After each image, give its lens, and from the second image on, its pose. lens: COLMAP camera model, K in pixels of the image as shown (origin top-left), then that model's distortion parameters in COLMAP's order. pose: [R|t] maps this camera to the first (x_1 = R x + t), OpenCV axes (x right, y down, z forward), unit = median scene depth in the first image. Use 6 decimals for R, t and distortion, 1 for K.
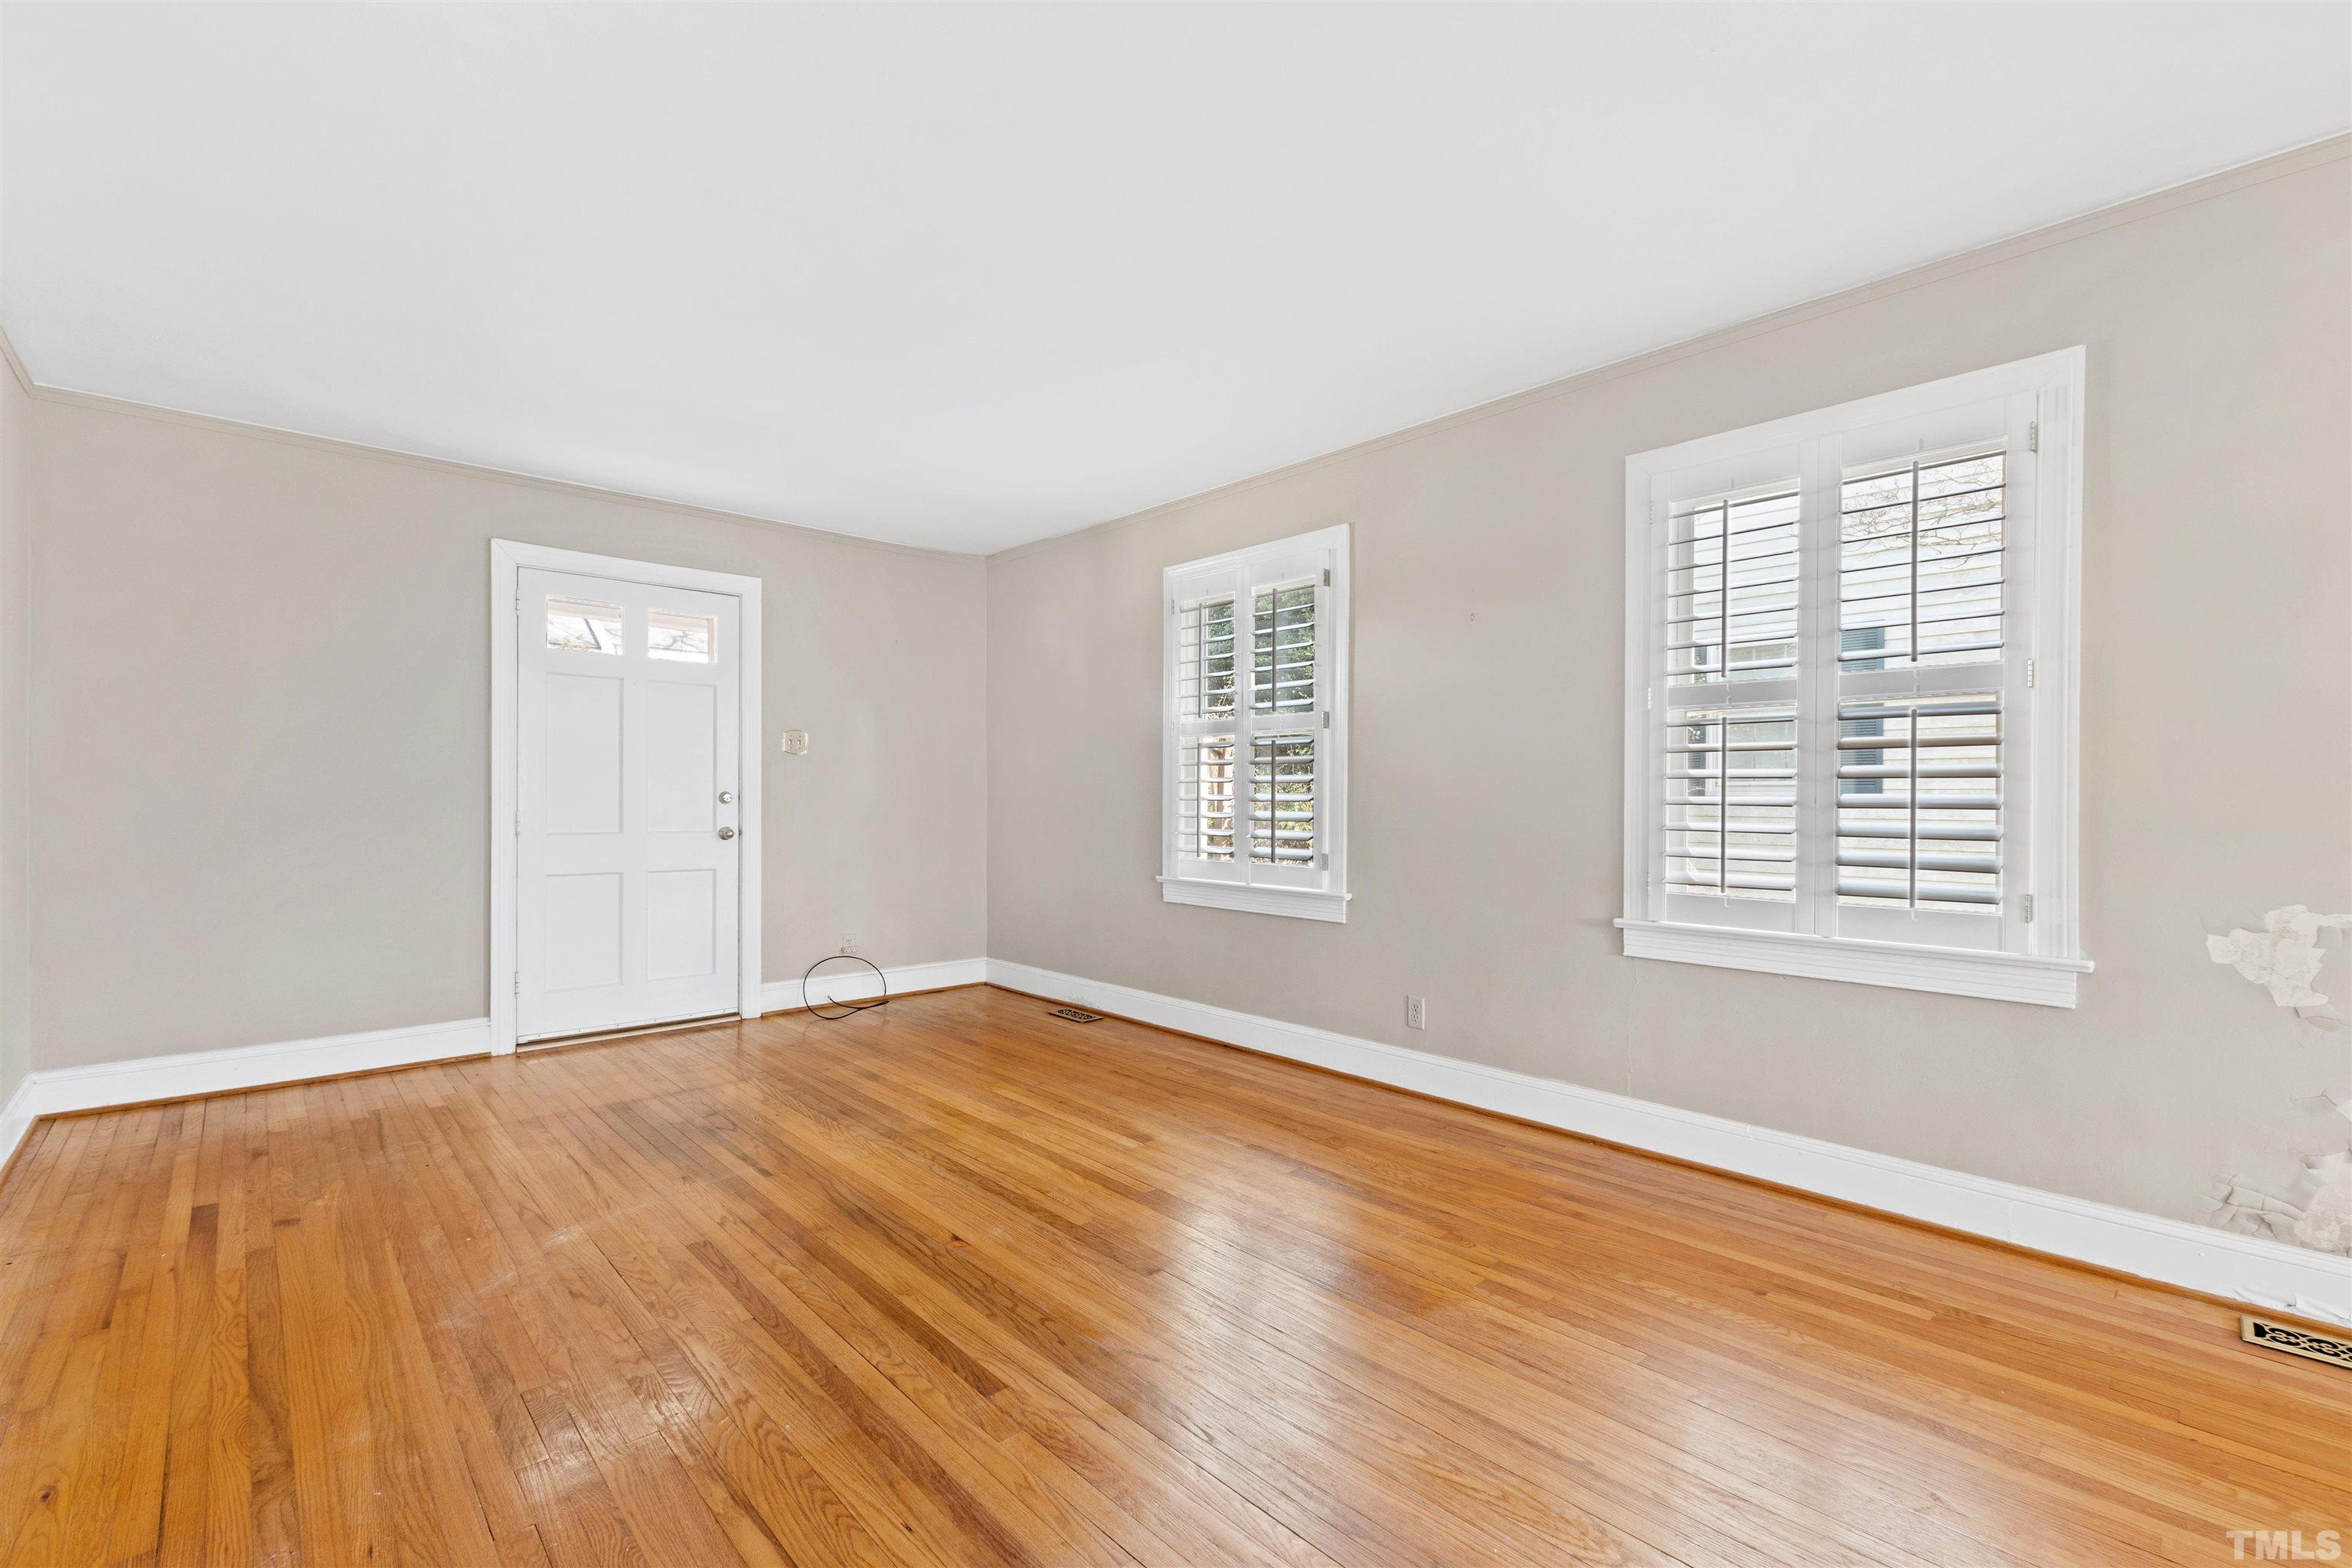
lens RADIAL K [[1013.8, 0, 1186.6], [0, 1013.8, 802.0], [0, 0, 1]] dist [0.012773, -0.004032]
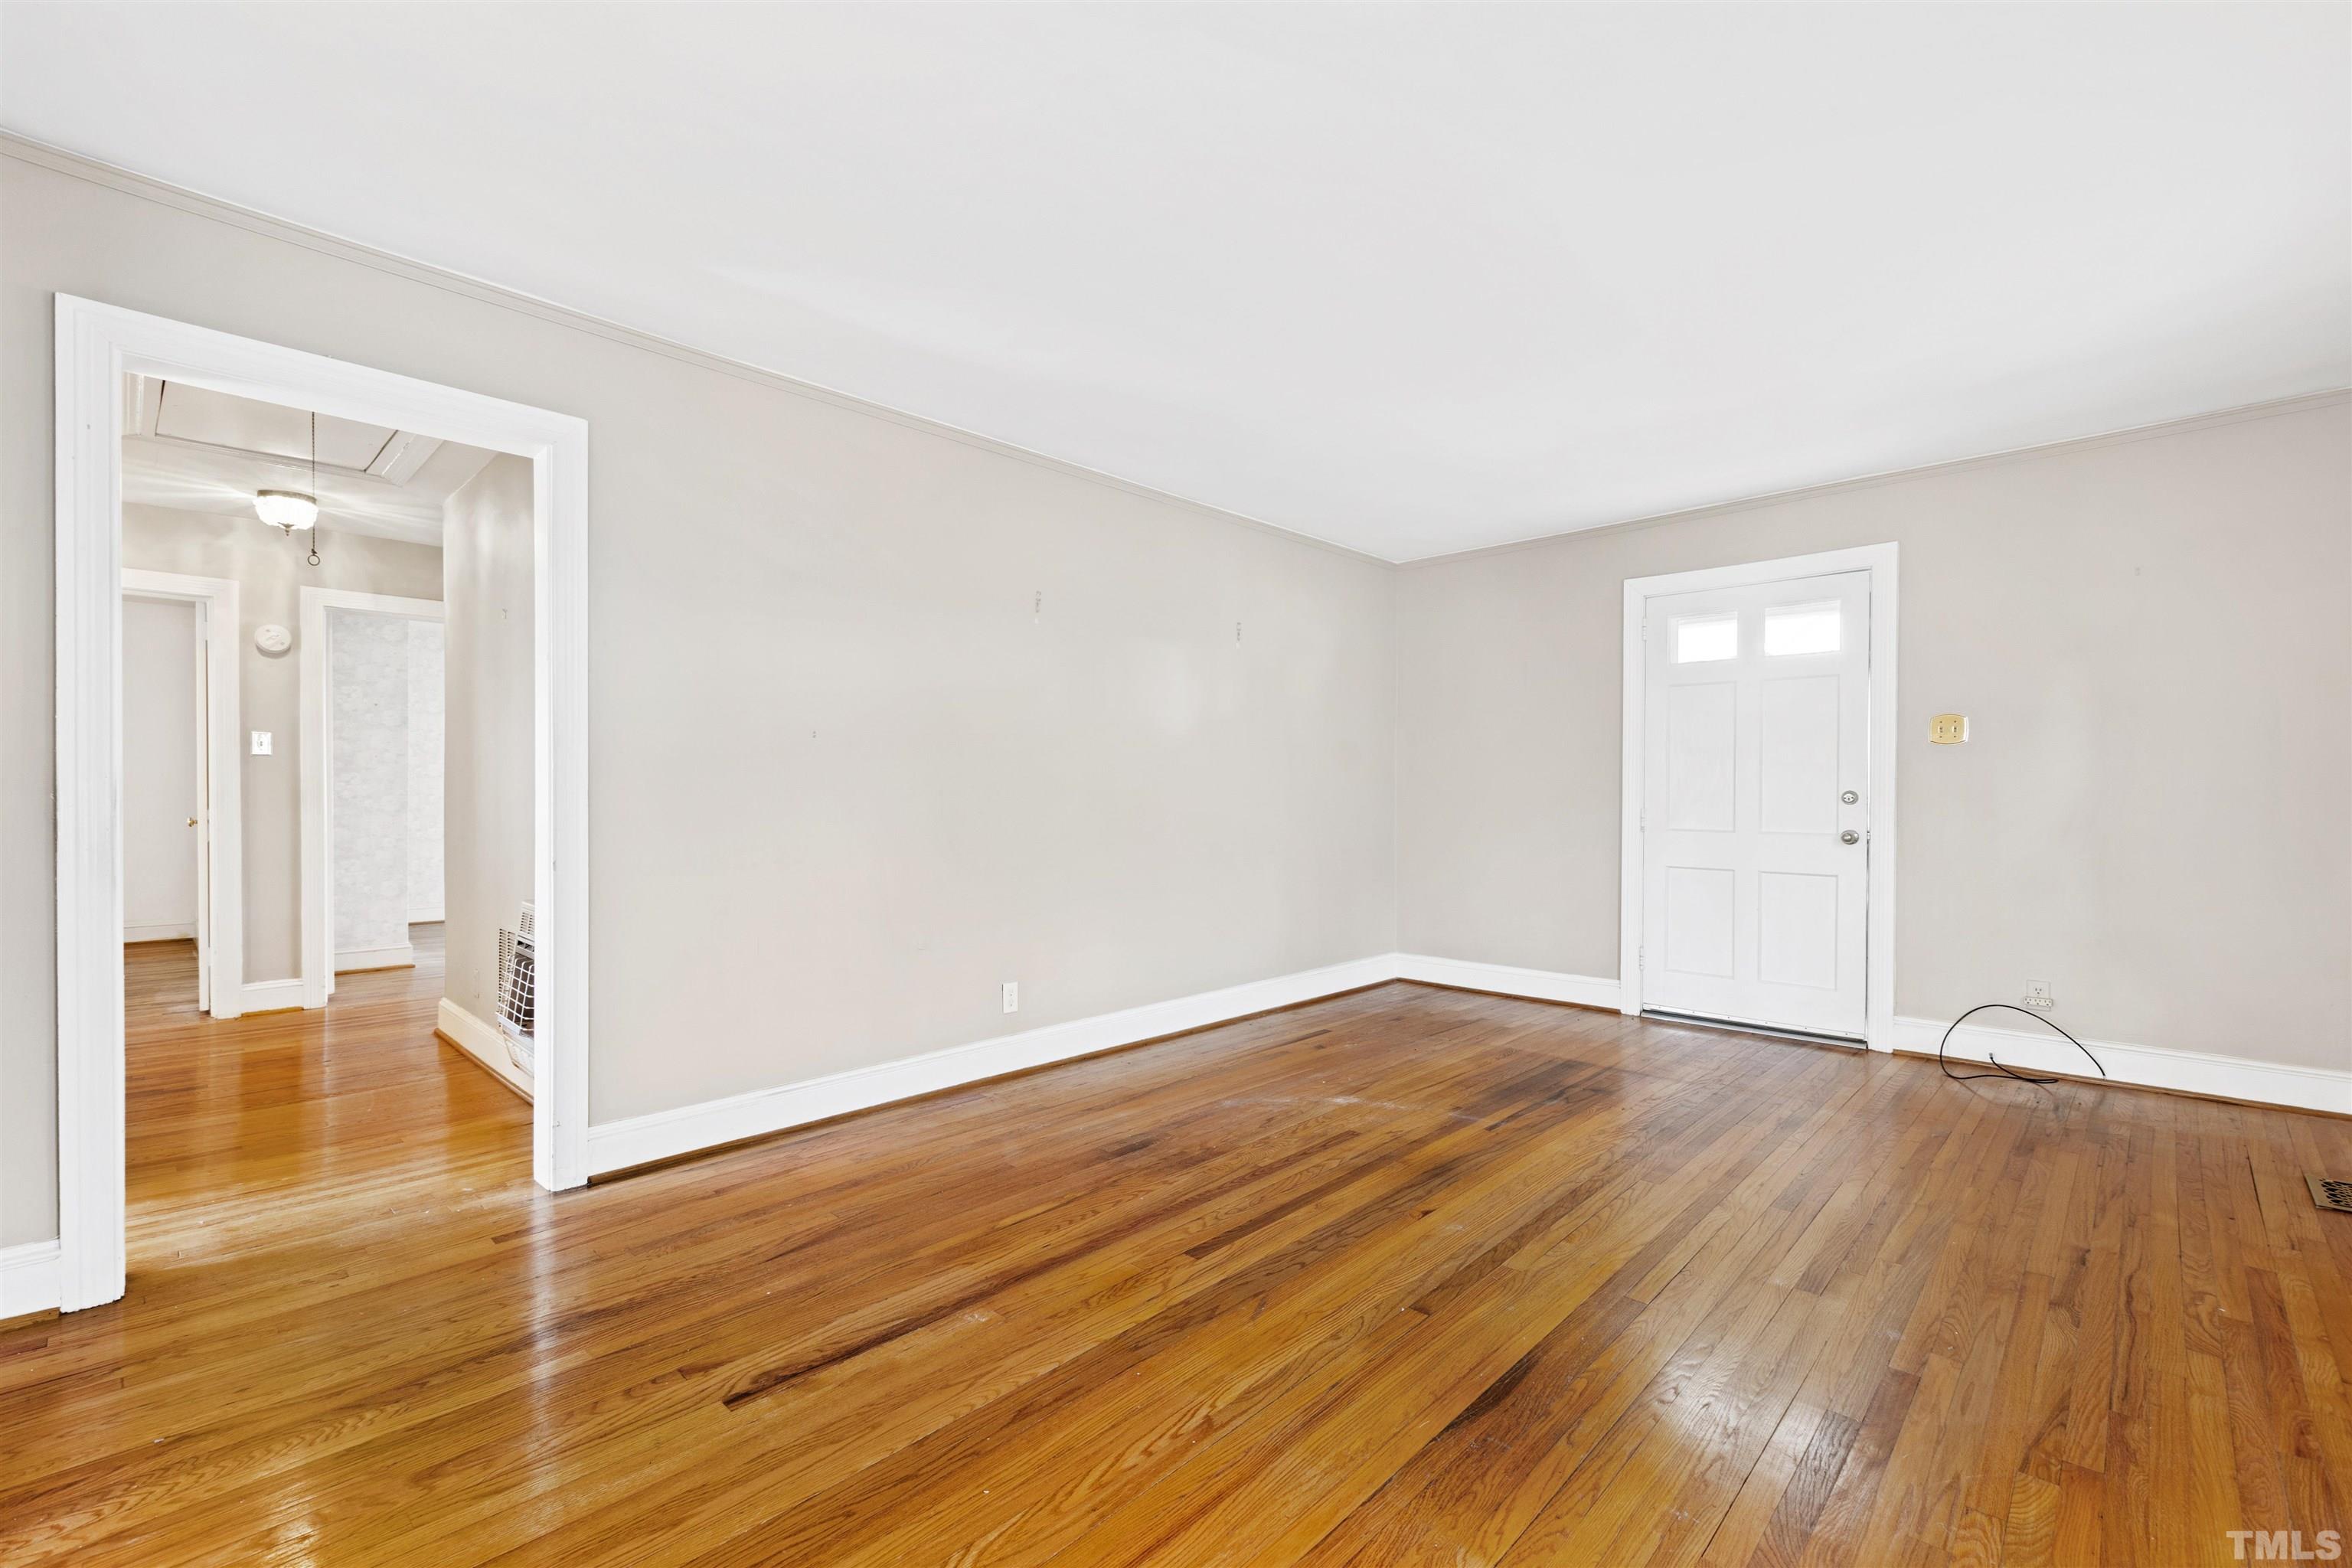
lens RADIAL K [[1013.8, 0, 1146.7], [0, 1013.8, 802.5], [0, 0, 1]] dist [0.012773, -0.004032]
pose [[0.039740, 0.004777, -0.999199, 0.503361], [-0.005308, 0.999975, 0.004569, -0.001153], [0.999196, 0.005122, 0.039764, 0.407010]]
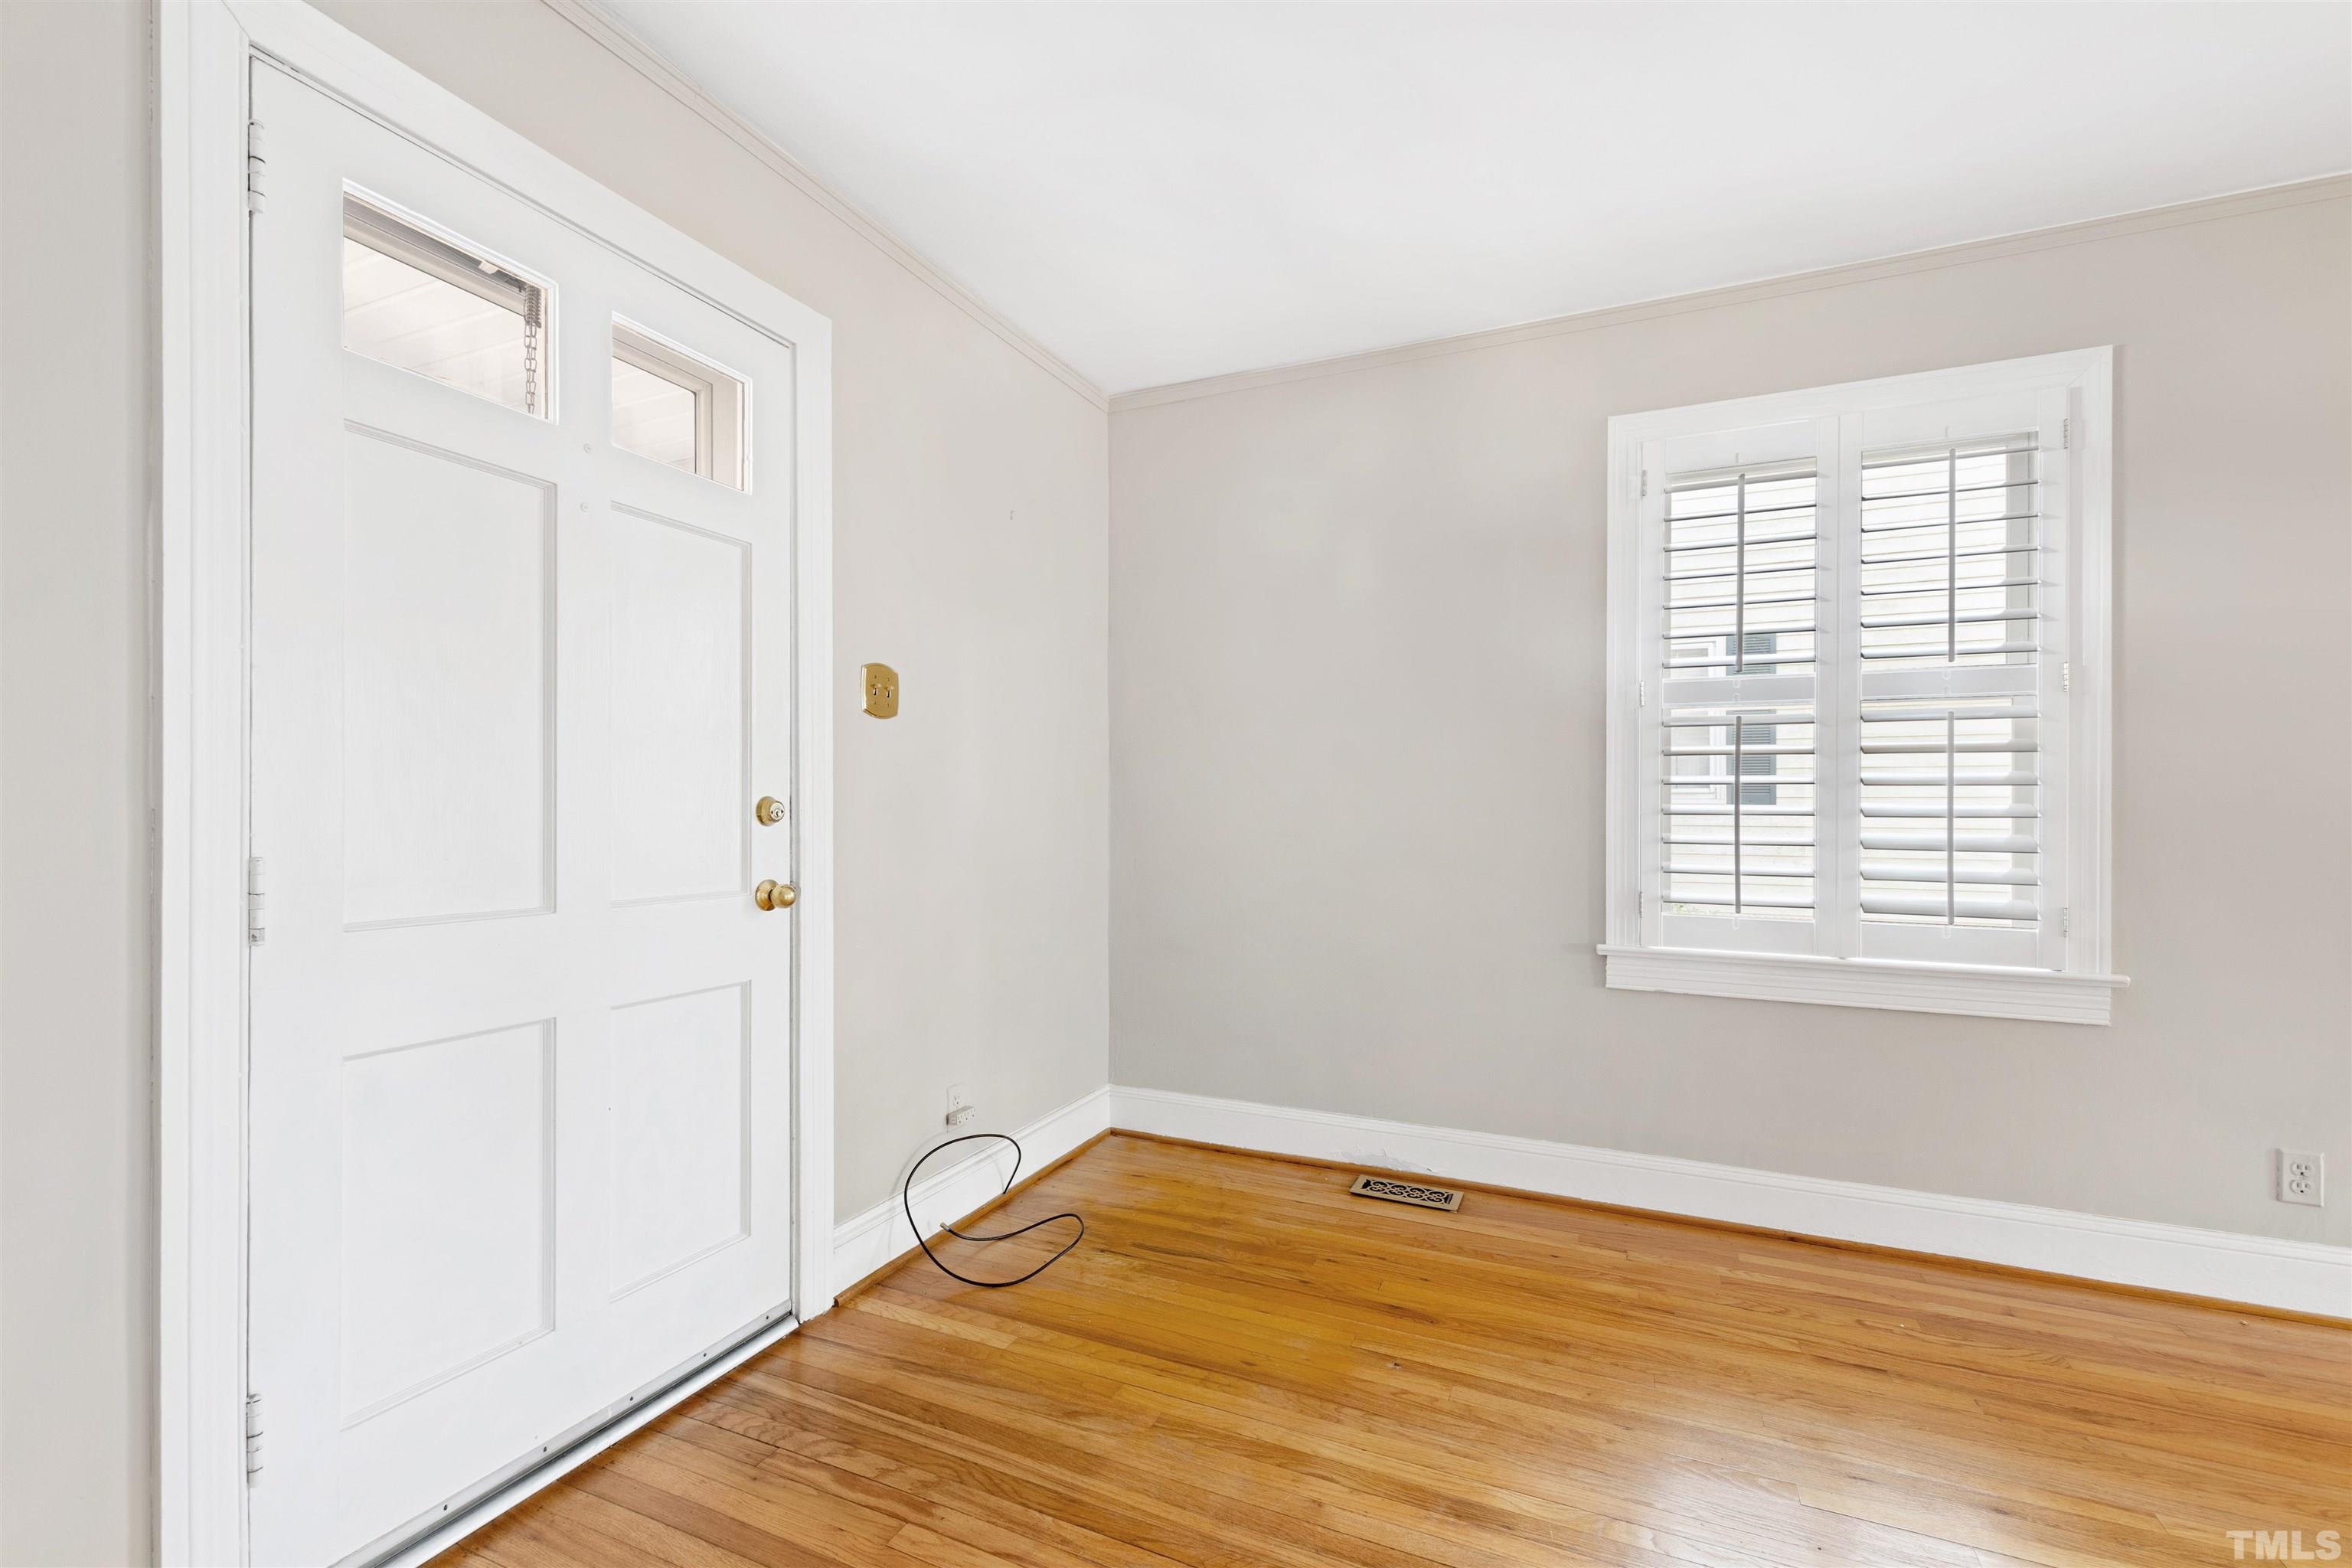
lens RADIAL K [[1013.8, 0, 1168.6], [0, 1013.8, 800.0], [0, 0, 1]] dist [0.012773, -0.004032]
pose [[0.920663, -0.003242, 0.390345, -0.553493], [0.001836, 0.999990, 0.003975, -0.013916], [-0.390354, -0.002943, 0.920660, 0.645862]]
